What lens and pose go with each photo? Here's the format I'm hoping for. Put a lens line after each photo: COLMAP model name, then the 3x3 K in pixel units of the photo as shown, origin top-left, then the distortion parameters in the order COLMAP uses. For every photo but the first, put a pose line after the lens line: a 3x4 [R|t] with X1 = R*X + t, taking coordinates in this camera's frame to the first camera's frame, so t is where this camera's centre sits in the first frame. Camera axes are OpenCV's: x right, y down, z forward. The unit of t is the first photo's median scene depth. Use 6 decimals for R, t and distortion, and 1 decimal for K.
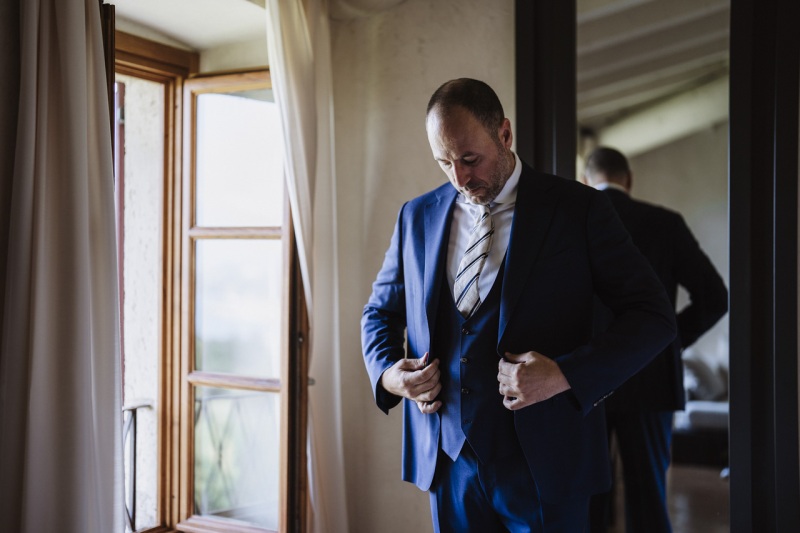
lens RADIAL K [[1120.4, 0, 396.7], [0, 1120.4, 264.2], [0, 0, 1]] dist [-0.054755, 0.000000]
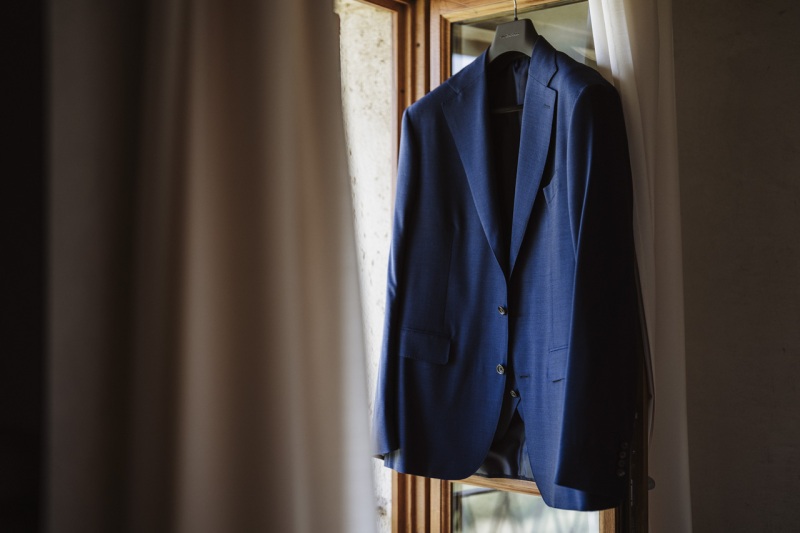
lens RADIAL K [[1120.4, 0, 400.6], [0, 1120.4, 272.3], [0, 0, 1]] dist [-0.054755, 0.000000]
pose [[0.985519, -0.010715, -0.169226, -0.101018], [0.007316, 0.999759, -0.020696, 0.003690], [0.169407, 0.019158, 0.985360, 0.372869]]
